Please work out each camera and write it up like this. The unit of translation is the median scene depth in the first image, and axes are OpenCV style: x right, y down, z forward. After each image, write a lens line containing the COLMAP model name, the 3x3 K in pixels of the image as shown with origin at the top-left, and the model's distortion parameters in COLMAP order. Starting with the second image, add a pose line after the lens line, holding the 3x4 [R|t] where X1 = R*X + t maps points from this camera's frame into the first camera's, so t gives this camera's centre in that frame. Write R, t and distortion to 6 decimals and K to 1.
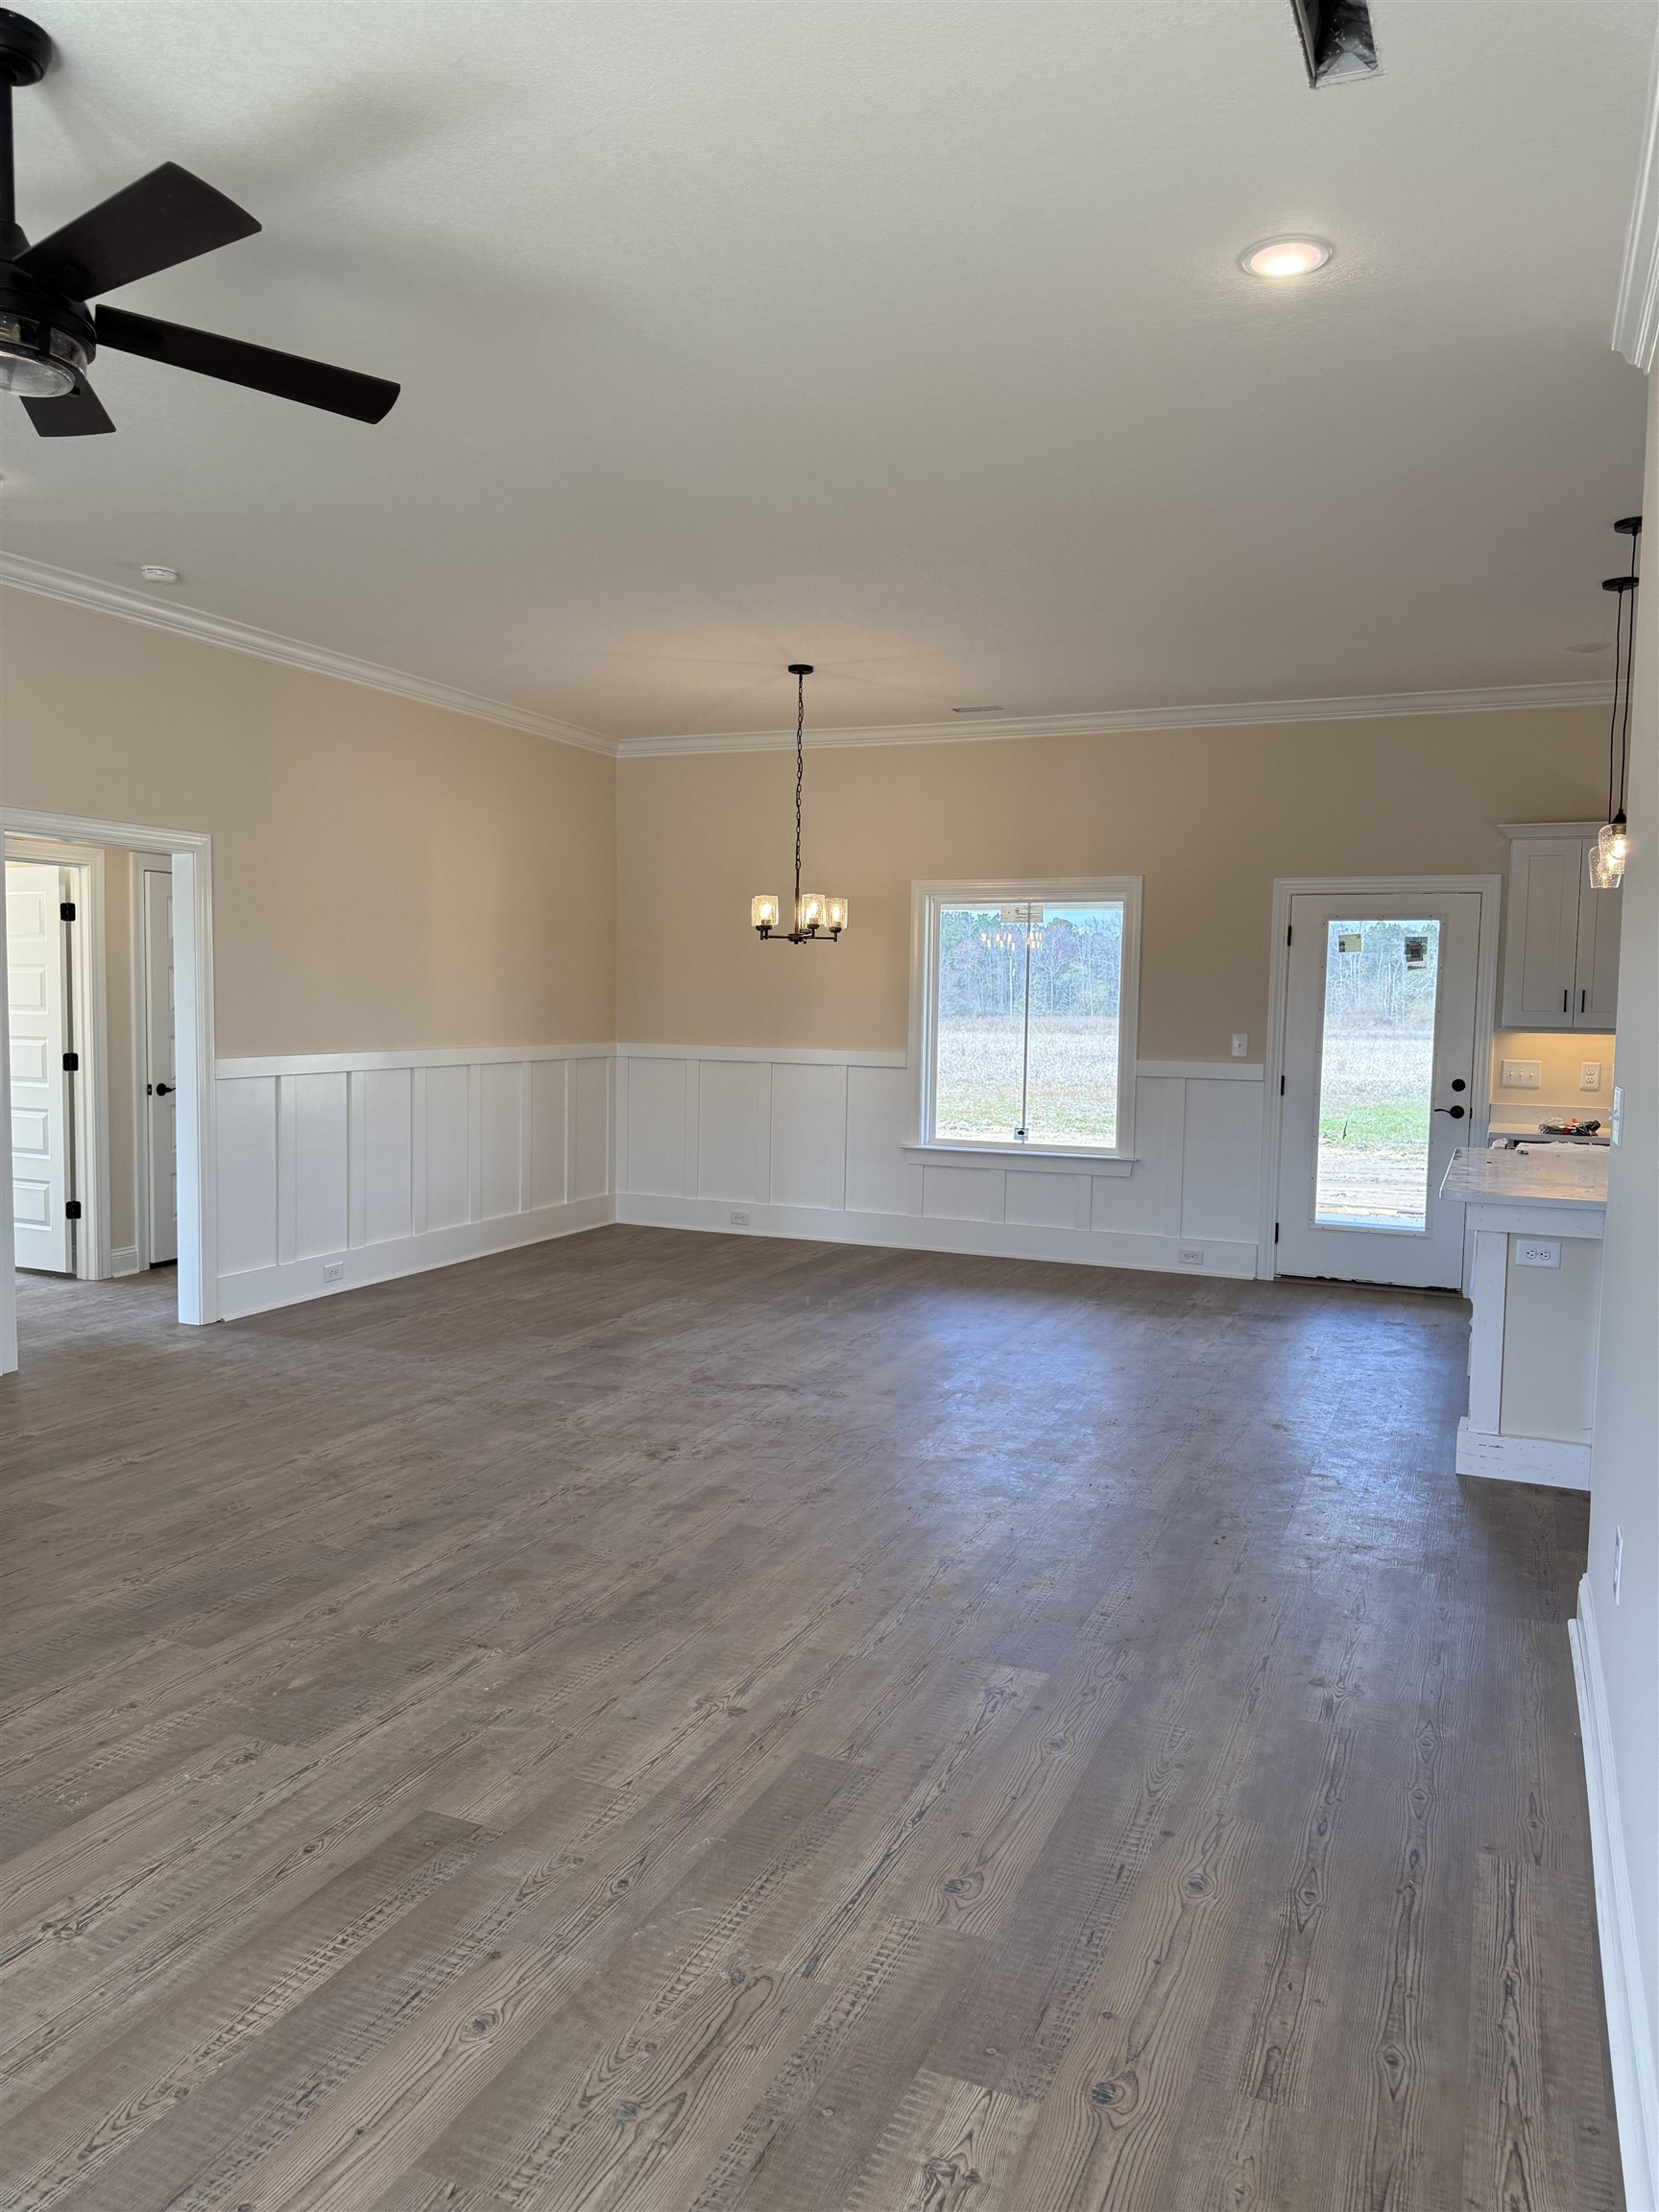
lens RADIAL K [[1573.1, 0, 825.4], [0, 1573.1, 1100.4], [0, 0, 1]] dist [0.007689, -0.007550]
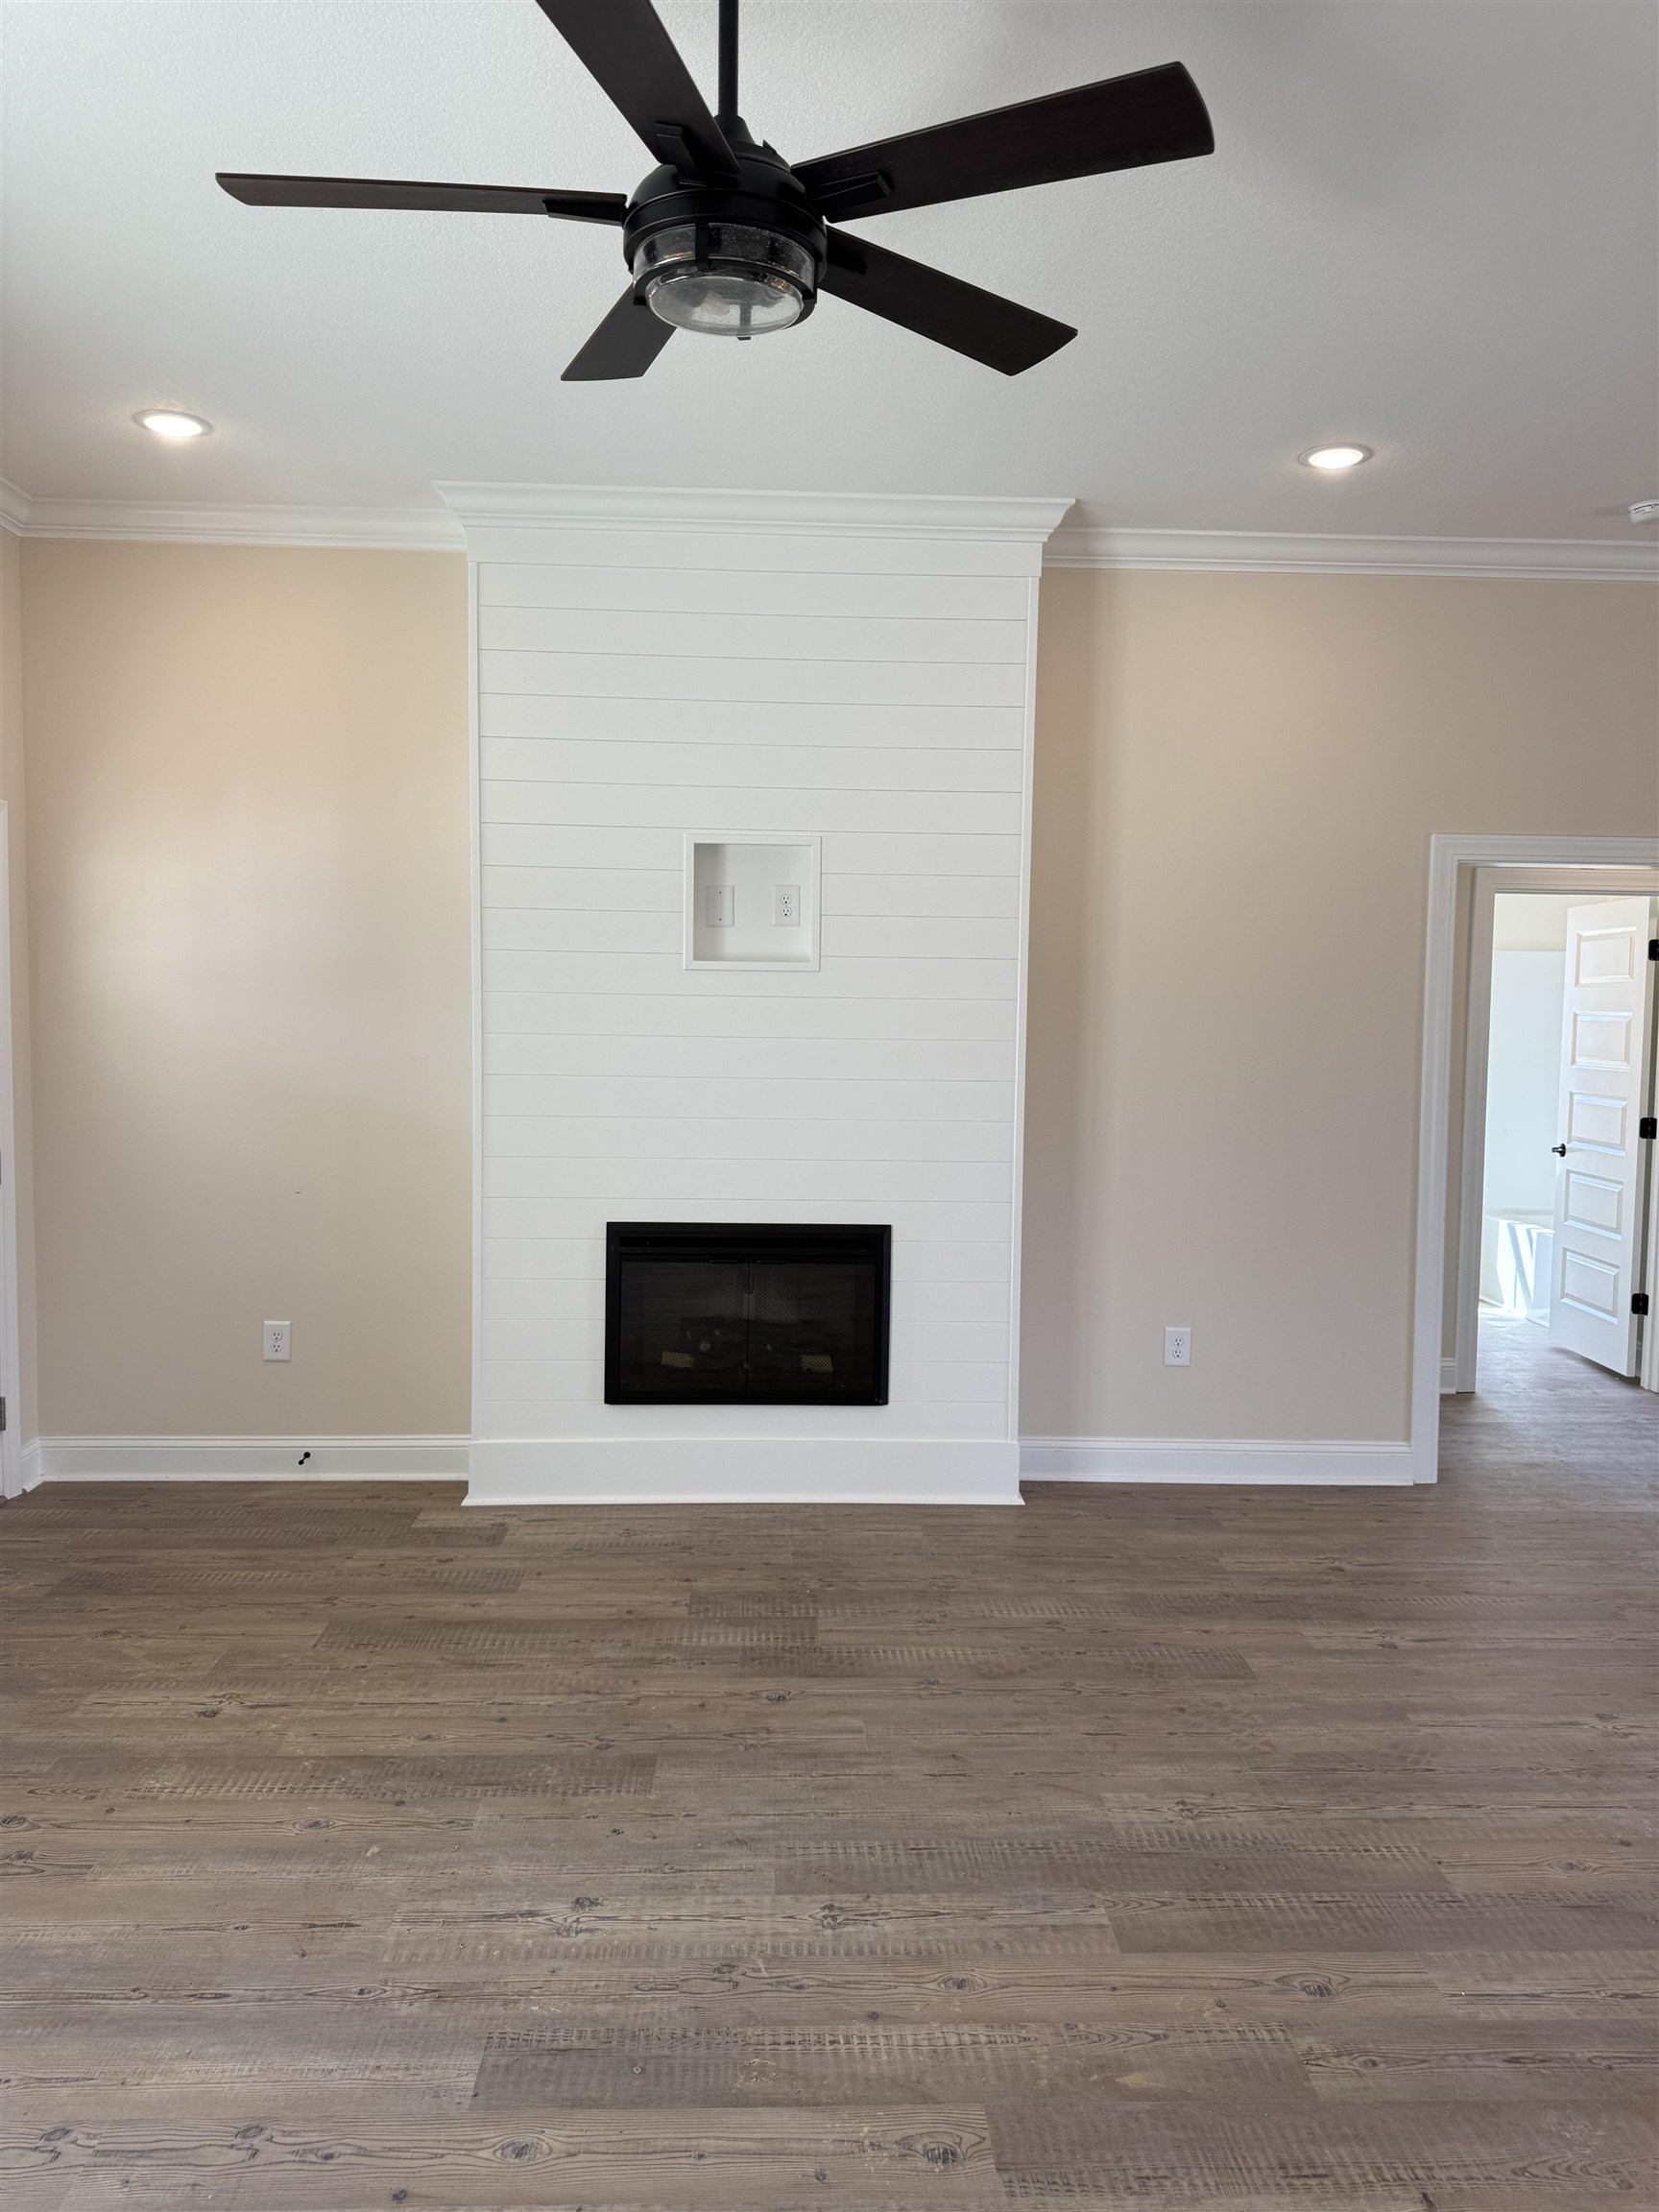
lens RADIAL K [[1573.7, 0, 833.4], [0, 1573.7, 1101.8], [0, 0, 1]] dist [0.010387, -0.012771]
pose [[0.435186, 0.045408, -0.899195, 0.143972], [-0.067835, 0.997542, 0.017544, -0.039116], [0.897781, 0.053362, 0.437197, 0.402927]]
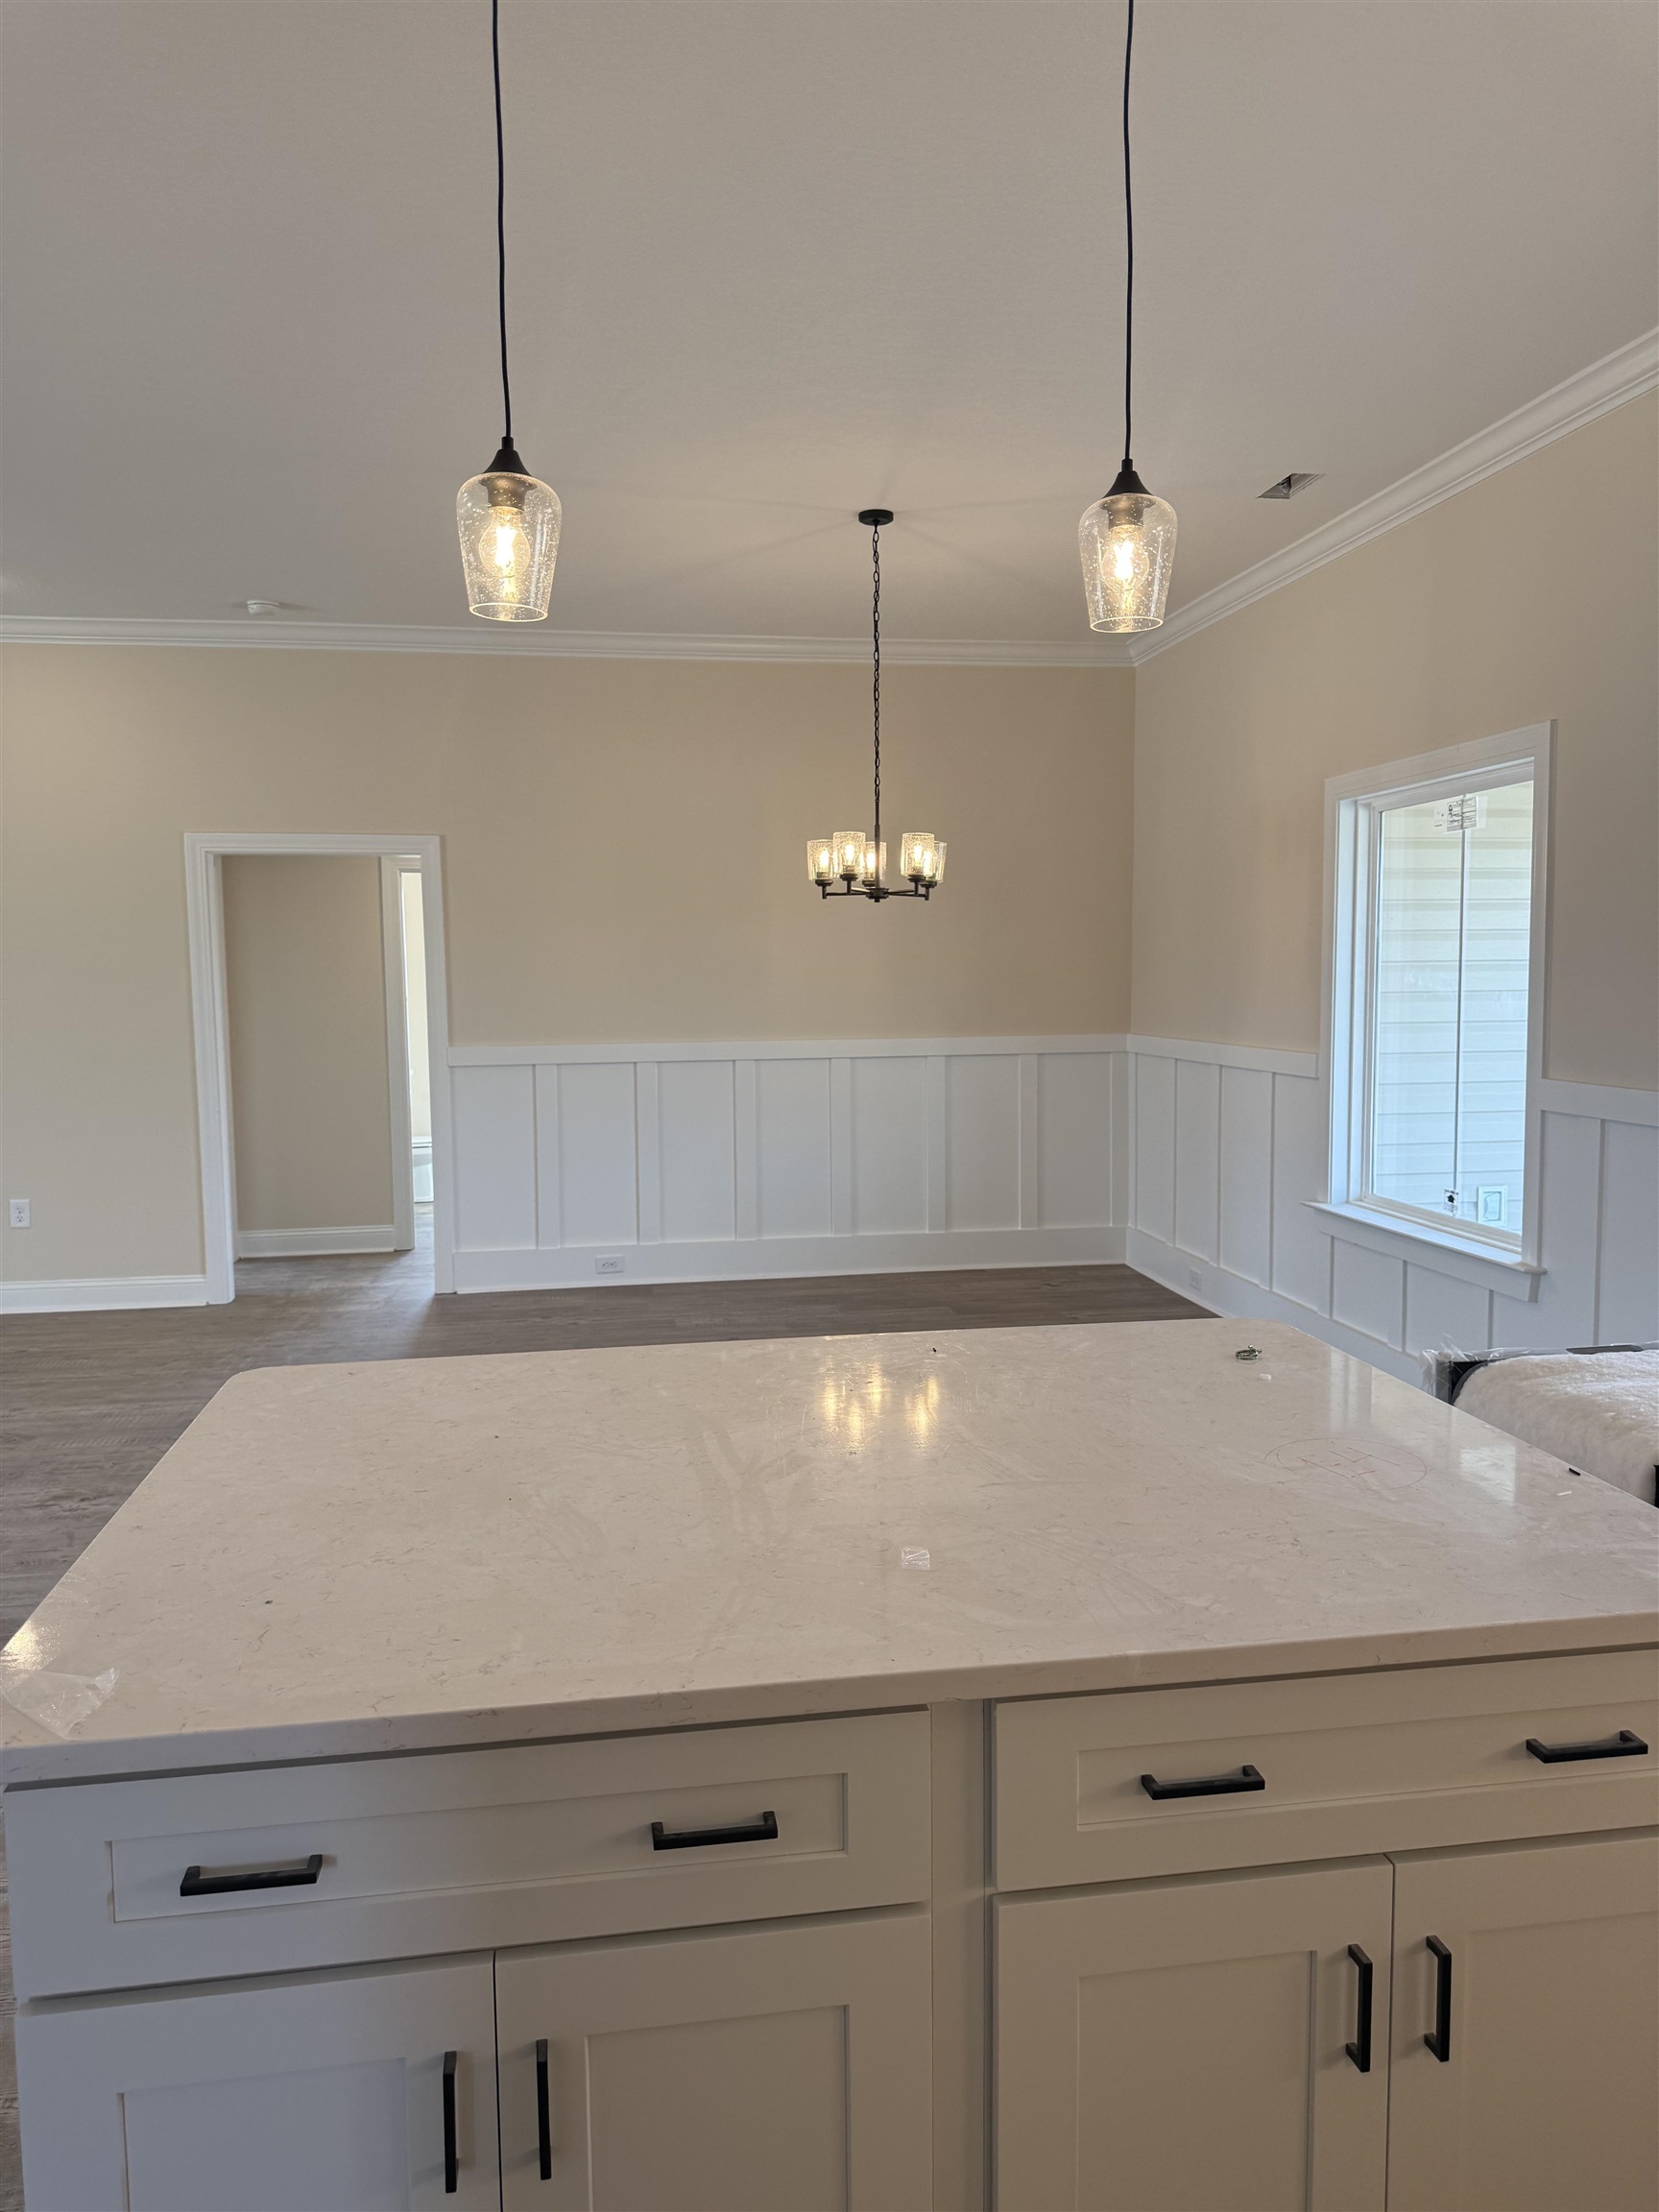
lens RADIAL K [[1566.2, 0, 829.2], [0, 1566.2, 1113.7], [0, 0, 1]] dist [0.021004, -0.024870]
pose [[0.542786, 0.054483, -0.838102, 0.932887], [-0.036038, 0.998485, 0.041570, -0.049937], [0.839098, 0.007640, 0.543927, 0.942701]]
